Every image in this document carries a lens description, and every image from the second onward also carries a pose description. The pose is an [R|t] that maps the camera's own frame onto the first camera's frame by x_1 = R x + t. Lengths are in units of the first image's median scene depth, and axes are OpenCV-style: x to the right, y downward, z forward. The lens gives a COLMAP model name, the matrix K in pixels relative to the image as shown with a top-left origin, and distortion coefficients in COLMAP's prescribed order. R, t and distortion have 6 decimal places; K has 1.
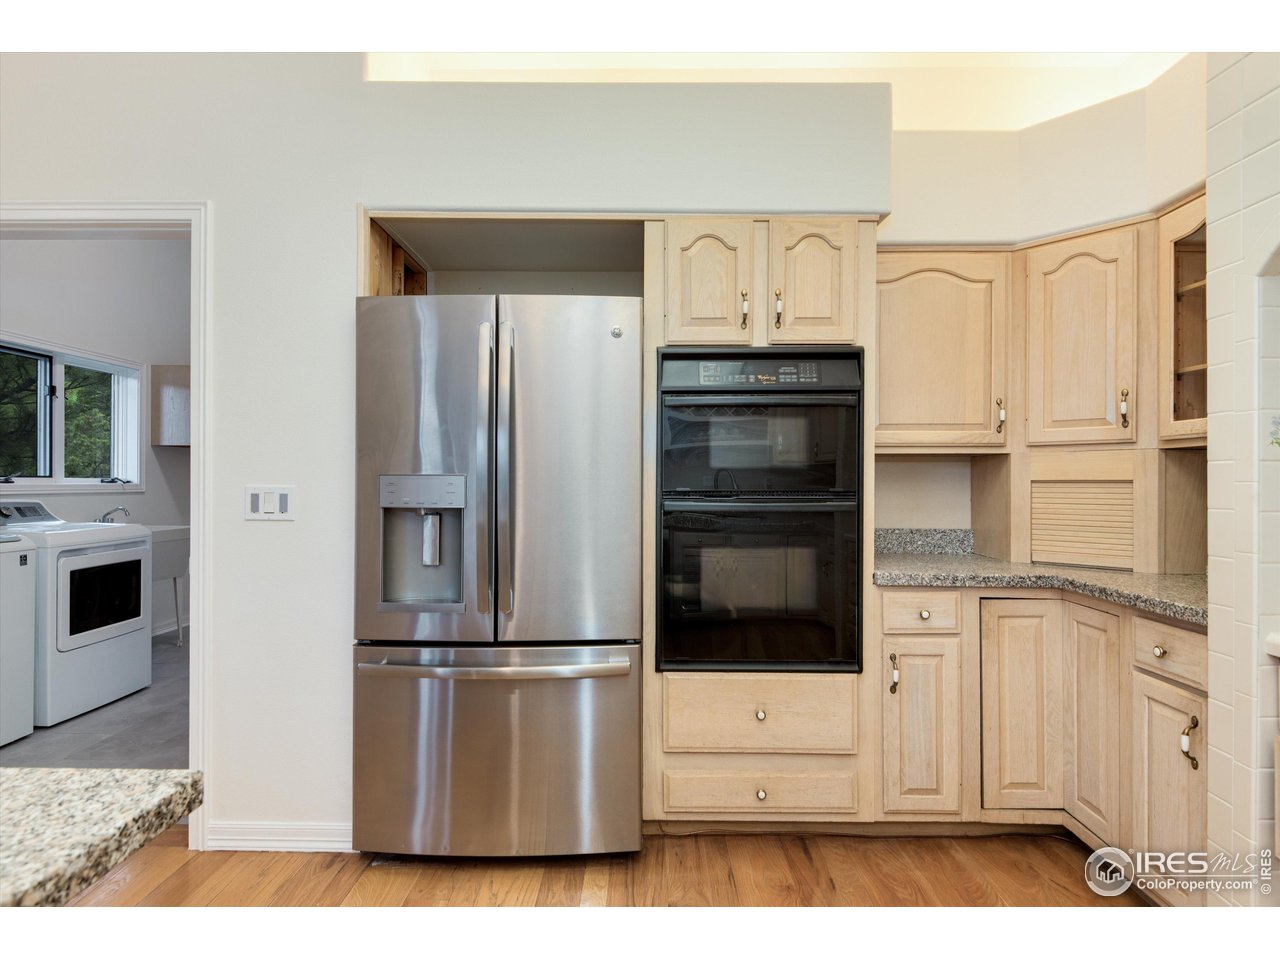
lens RADIAL K [[669.1, 0, 636.7], [0, 669.1, 479.9], [0, 0, 1]] dist [0.015212, -0.001778]
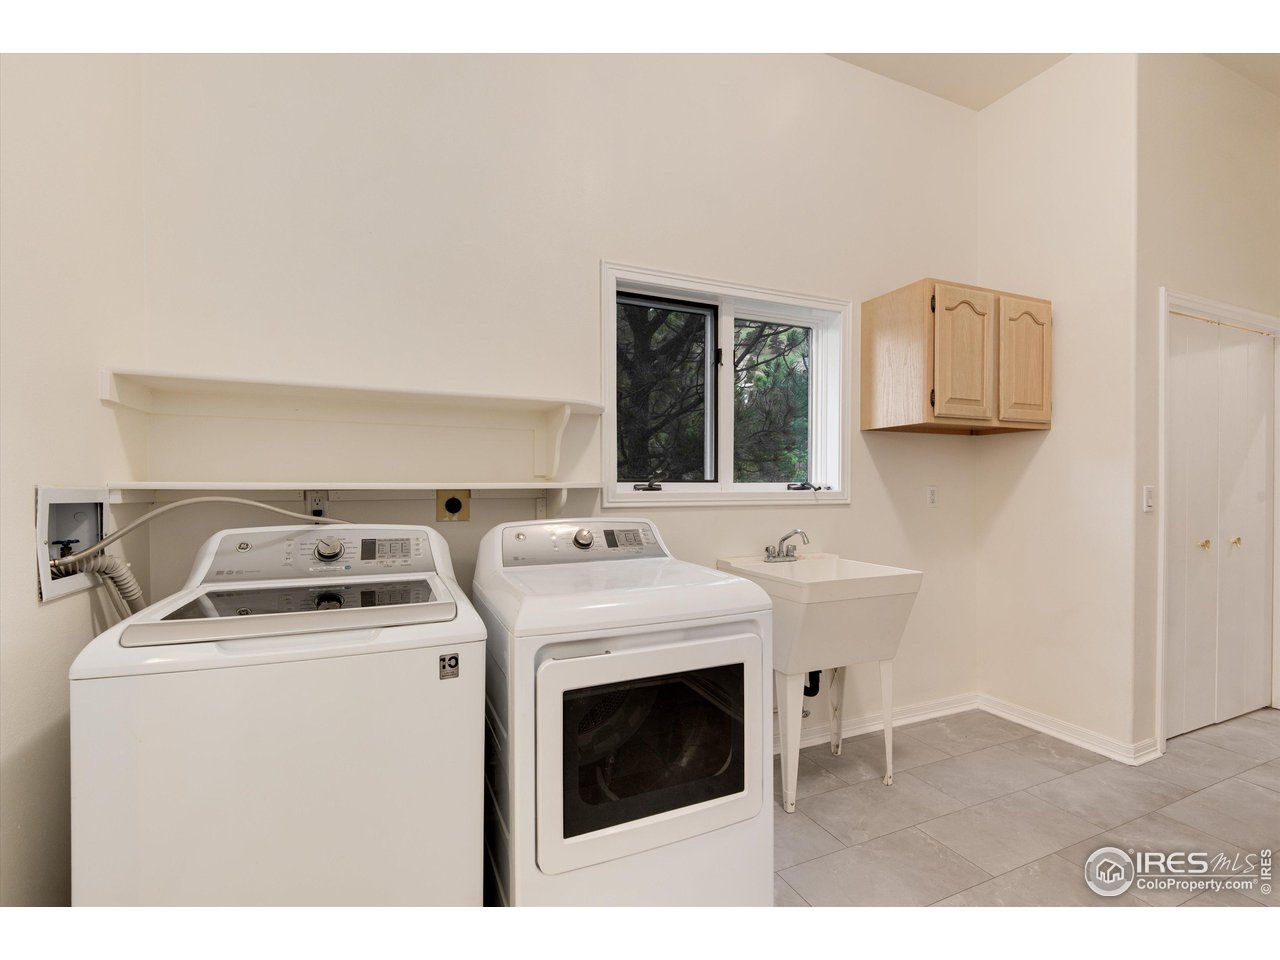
lens RADIAL K [[577.9, 0, 639.7], [0, 577.9, 486.4], [0, 0, 1]] dist [0.020680, -0.005438]
pose [[0.408769, -0.002076, -0.912636, -0.365507], [0.004510, 0.999990, -0.000255, 0.000361], [0.912627, -0.004012, 0.408774, 0.692349]]
